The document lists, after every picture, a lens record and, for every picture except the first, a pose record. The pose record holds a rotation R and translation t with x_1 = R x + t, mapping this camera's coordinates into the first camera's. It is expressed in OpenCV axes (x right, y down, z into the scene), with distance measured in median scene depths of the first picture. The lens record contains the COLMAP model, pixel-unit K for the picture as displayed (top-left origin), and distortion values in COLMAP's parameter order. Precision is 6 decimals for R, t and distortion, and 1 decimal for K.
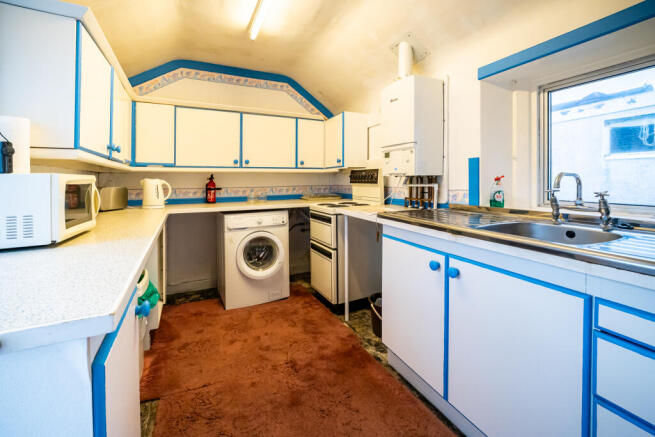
lens RADIAL K [[270.5, 0, 327.5], [0, 270.5, 218.5], [0, 0, 1]] dist [-0.002896, -0.000057]
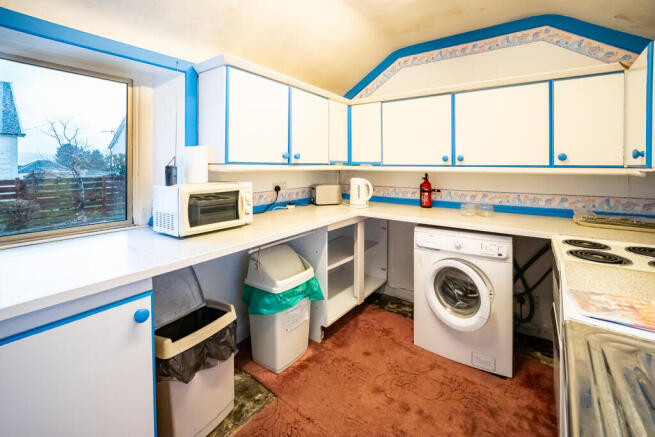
lens RADIAL K [[293.4, 0, 327.0], [0, 293.4, 188.2], [0, 0, 1]] dist [-0.011230, 0.000068]
pose [[0.472276, 0.078892, -0.877913, 0.232563], [-0.130596, 0.991257, 0.018824, -0.103224], [0.871723, 0.105762, 0.478450, 0.339905]]
